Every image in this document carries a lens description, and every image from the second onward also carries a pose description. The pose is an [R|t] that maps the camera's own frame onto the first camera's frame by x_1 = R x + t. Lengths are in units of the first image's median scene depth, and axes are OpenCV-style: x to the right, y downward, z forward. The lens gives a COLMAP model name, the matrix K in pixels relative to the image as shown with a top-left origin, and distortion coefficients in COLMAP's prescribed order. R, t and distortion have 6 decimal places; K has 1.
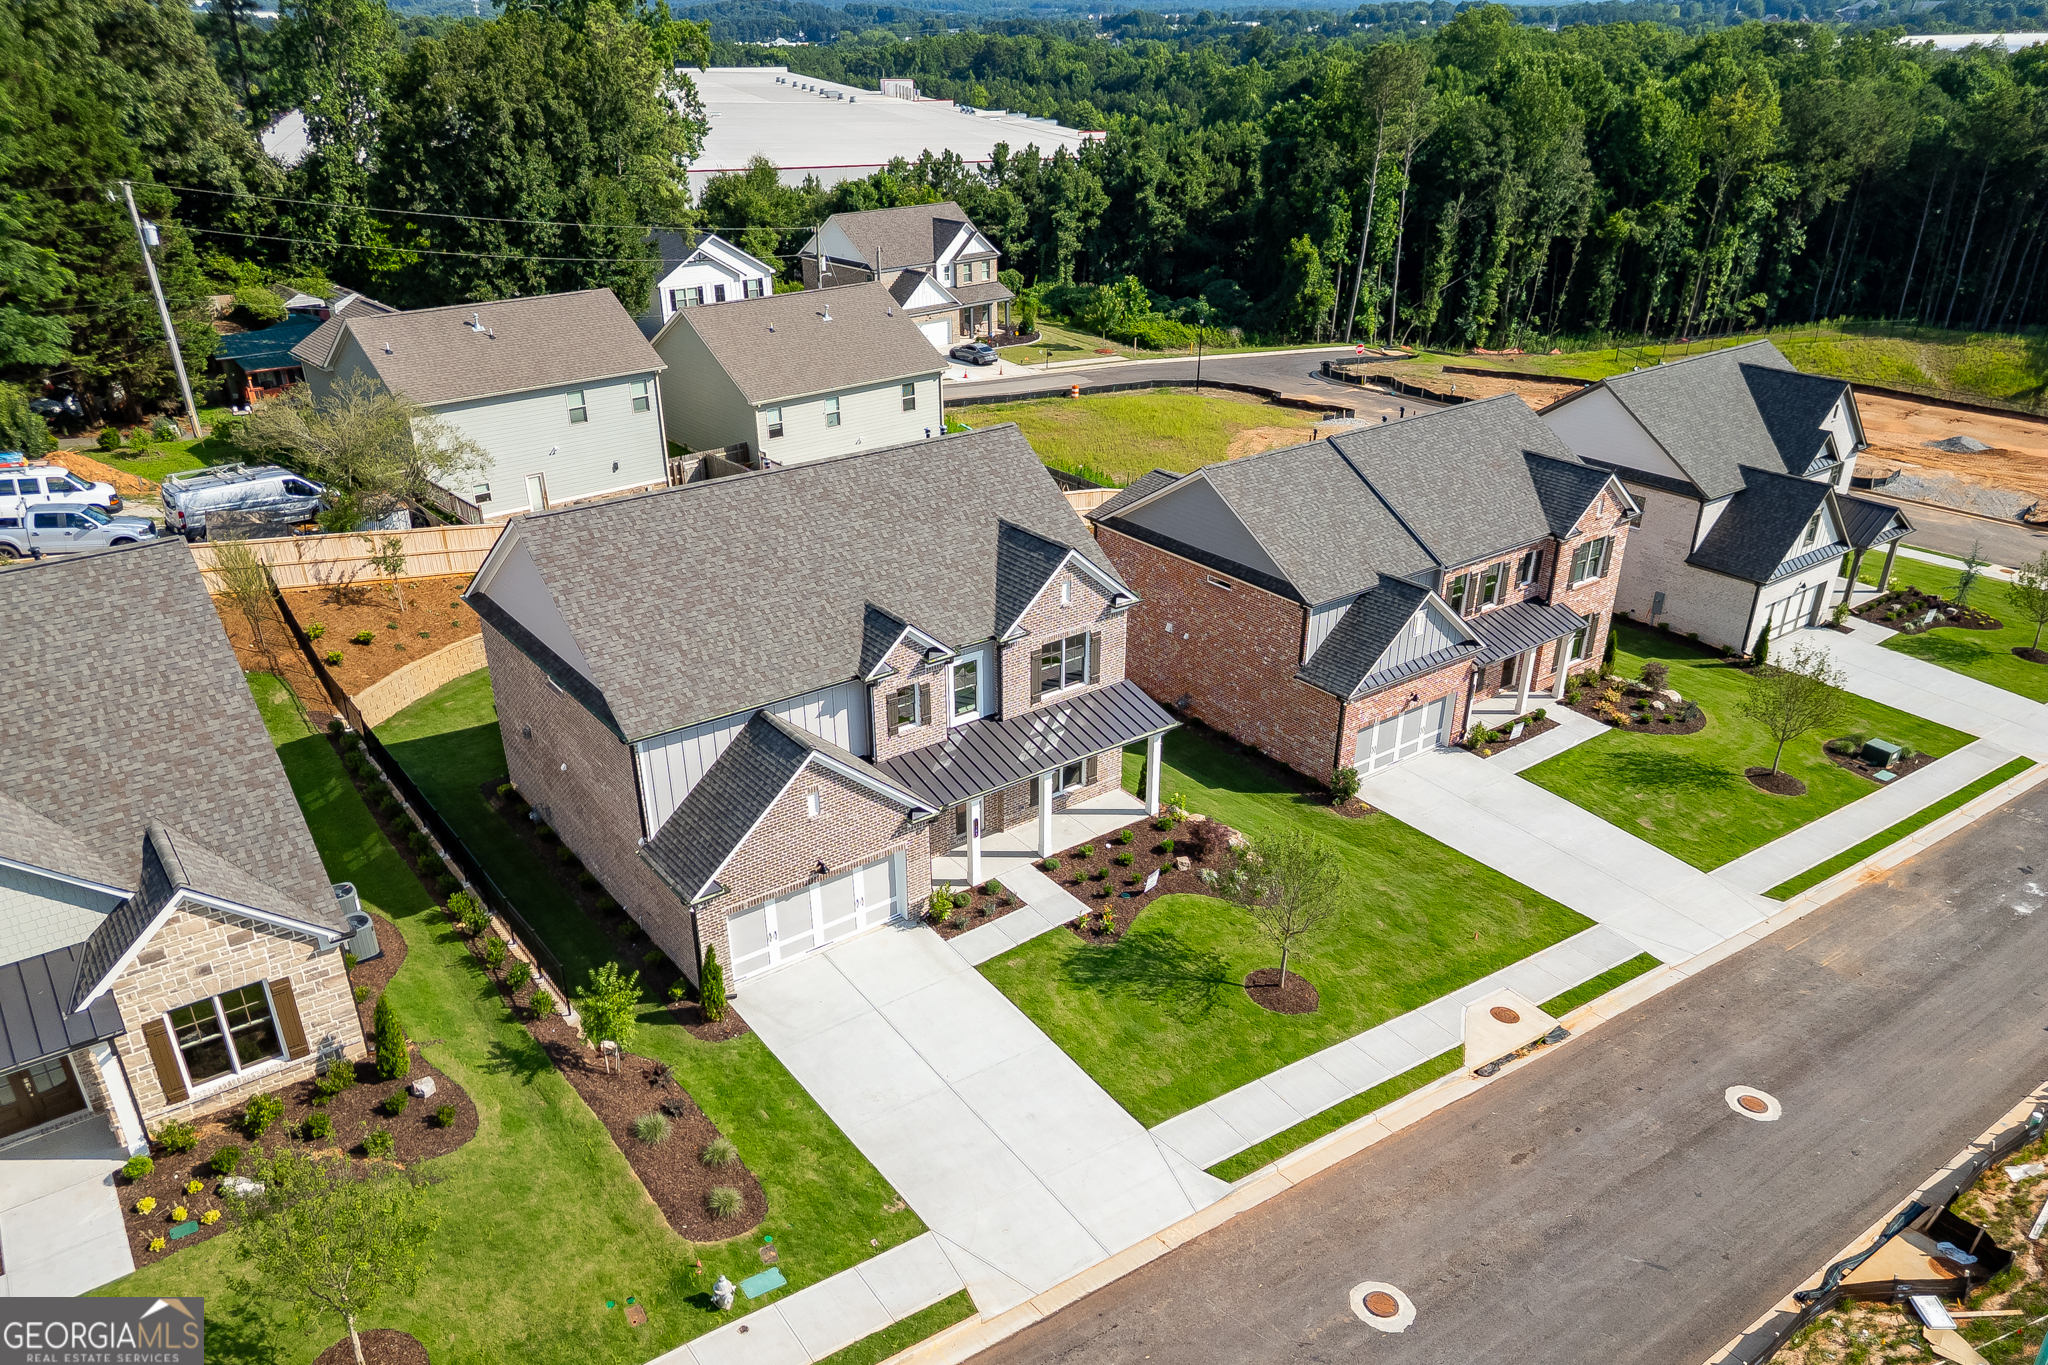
lens RADIAL K [[1435.7, 0, 1020.6], [0, 1435.7, 764.5], [0, 0, 1]] dist [0.080997, -0.078400]
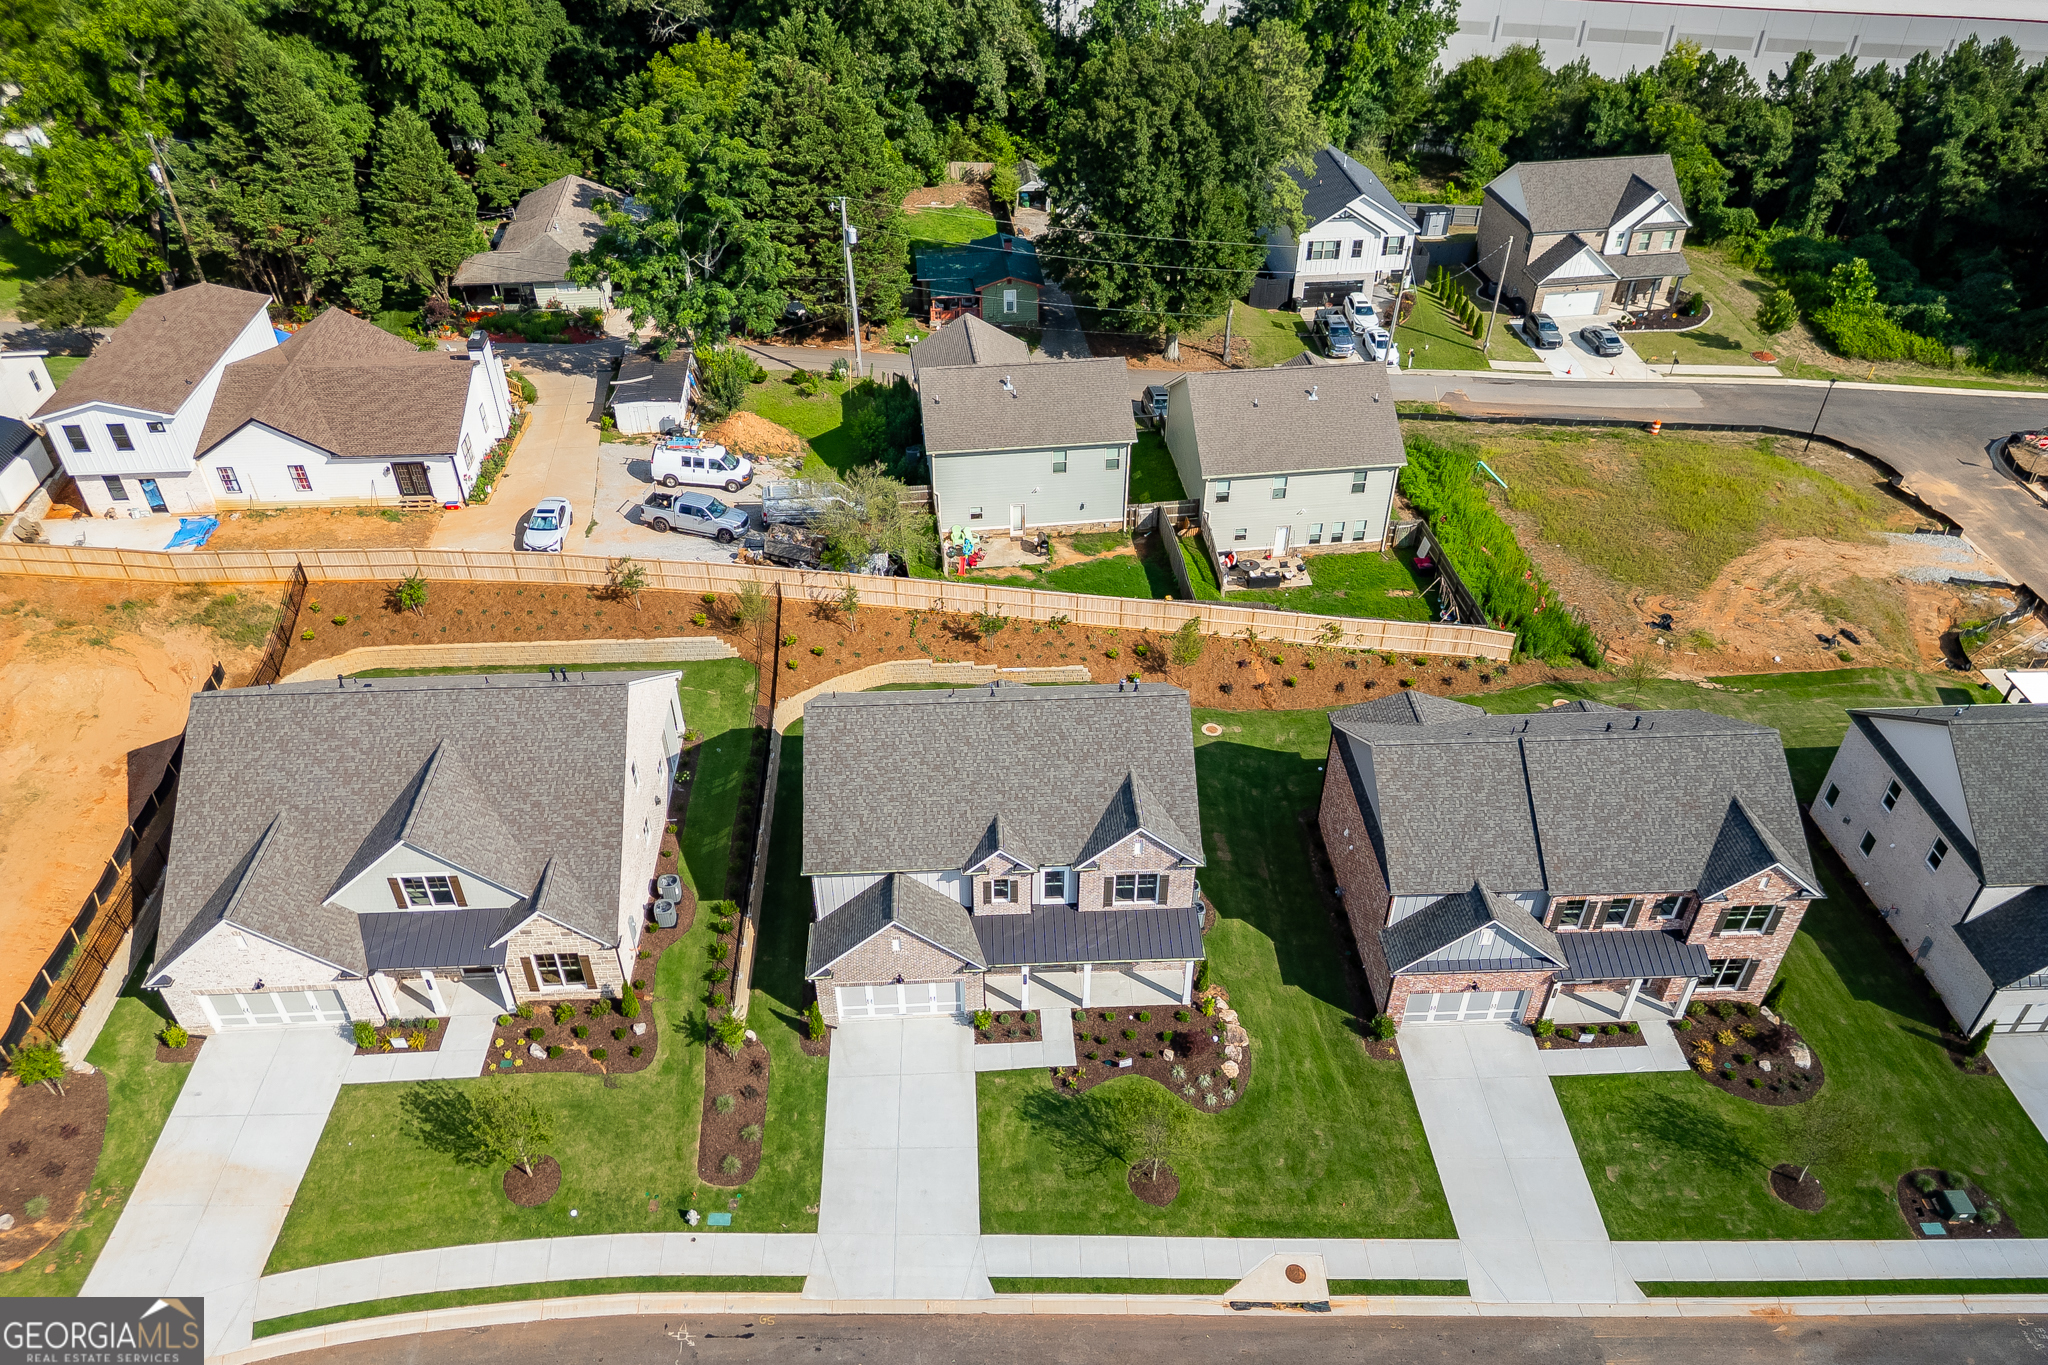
lens RADIAL K [[1435.7, 0, 1018.6], [0, 1435.7, 765.3], [0, 0, 1]] dist [0.080997, -0.078400]
pose [[0.828461, 0.358028, -0.430660, 0.284707], [-0.260066, 0.926972, 0.270348, -0.305069], [0.496002, -0.111973, 0.861071, -0.135175]]
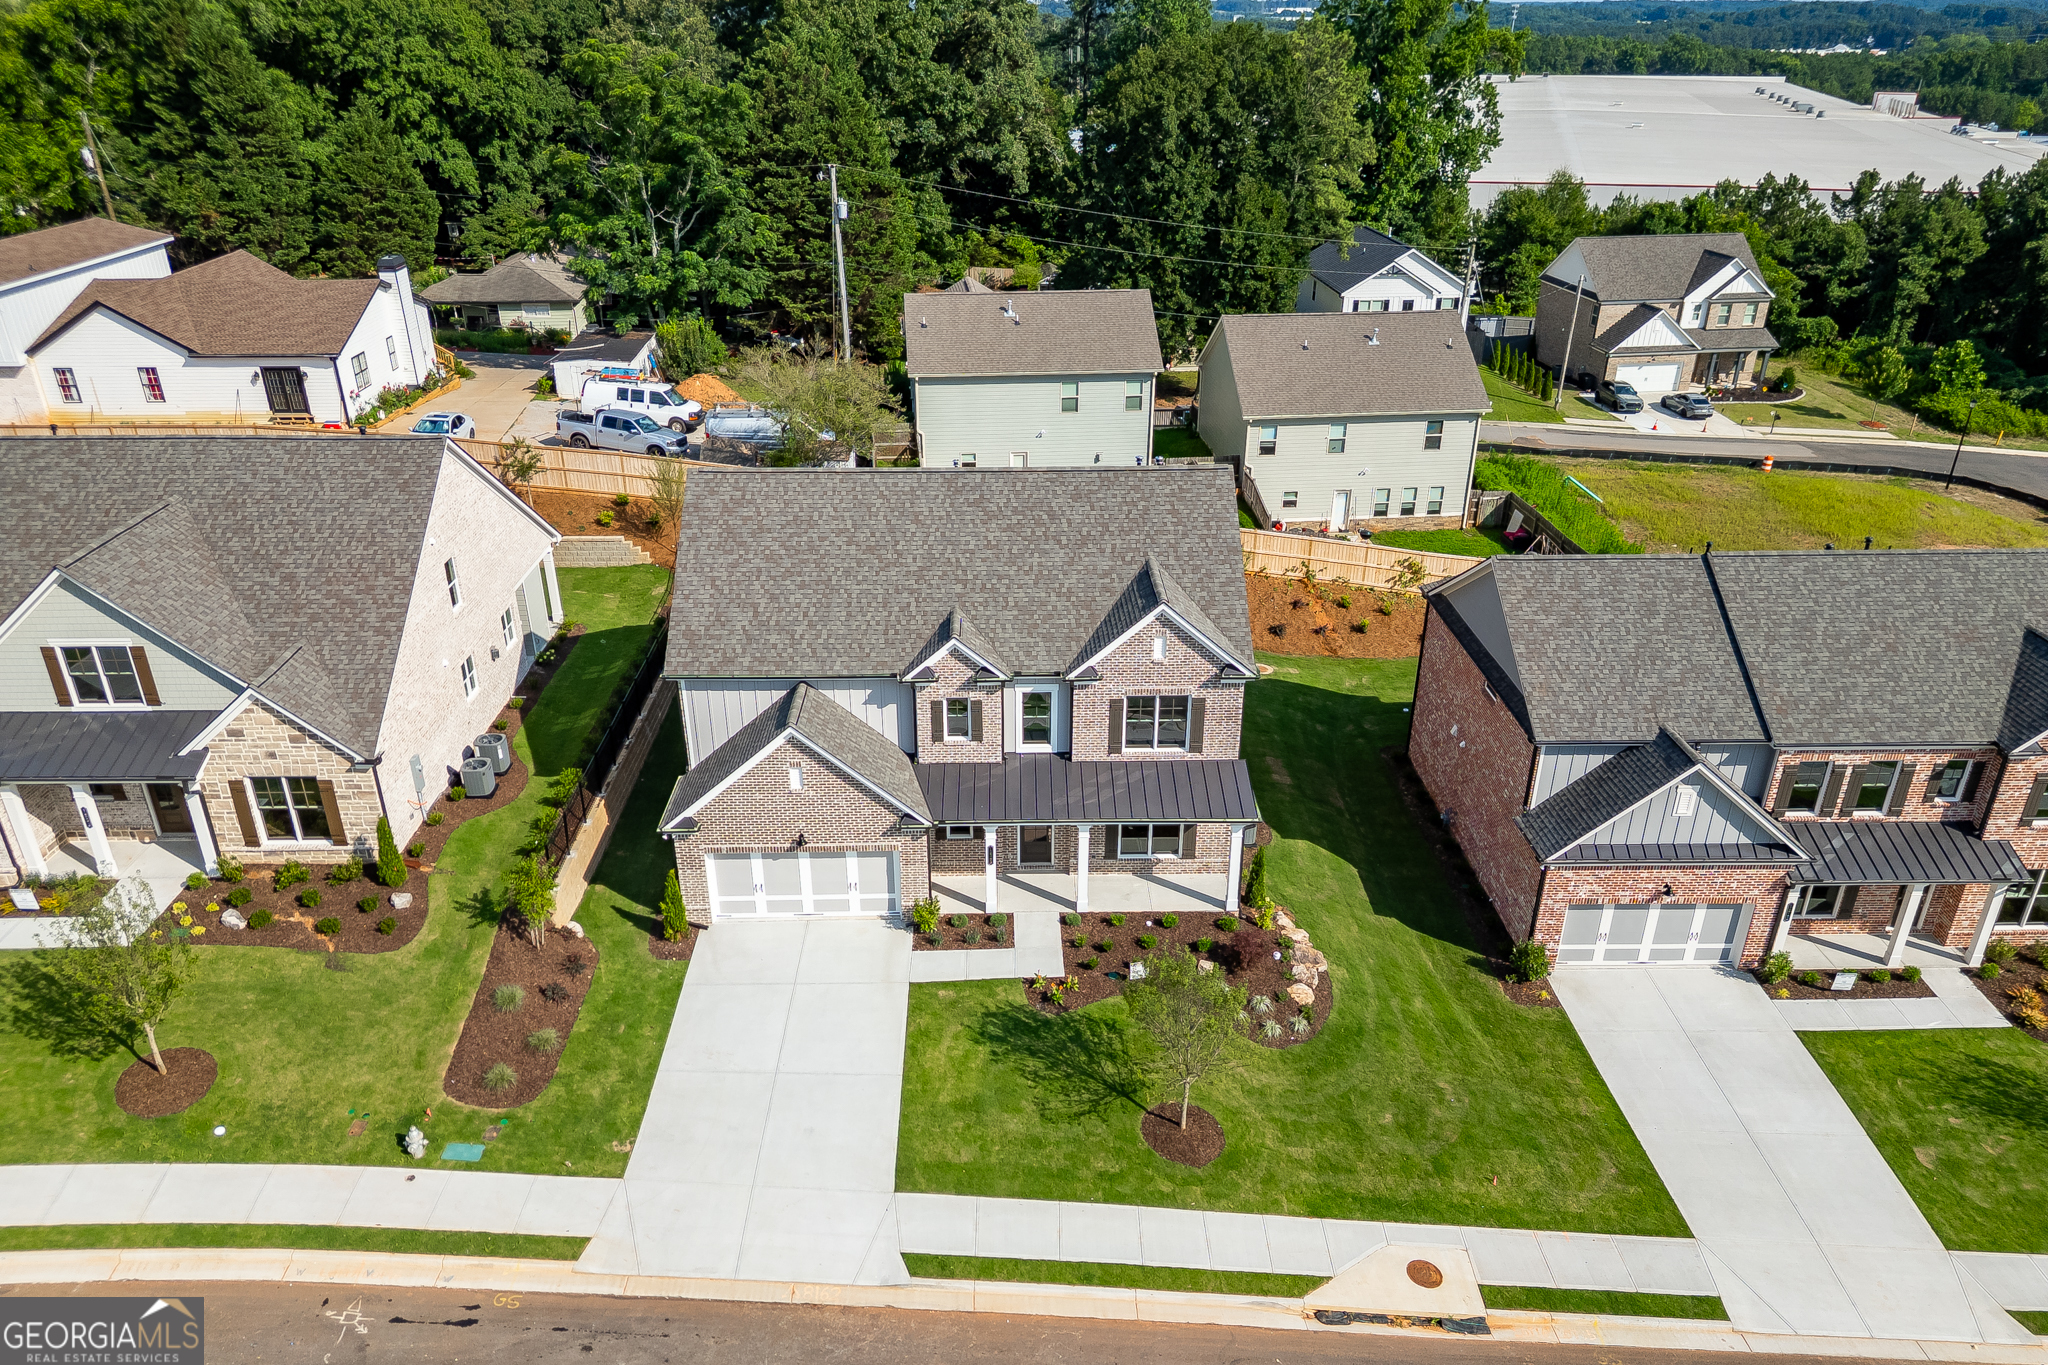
lens RADIAL K [[1435.7, 0, 1019.0], [0, 1435.7, 763.6], [0, 0, 1]] dist [0.080997, -0.078400]
pose [[0.811583, 0.271626, -0.517255, 0.261888], [-0.273241, 0.959026, 0.074893, -0.052374], [0.516404, 0.080553, 0.852548, 0.090854]]
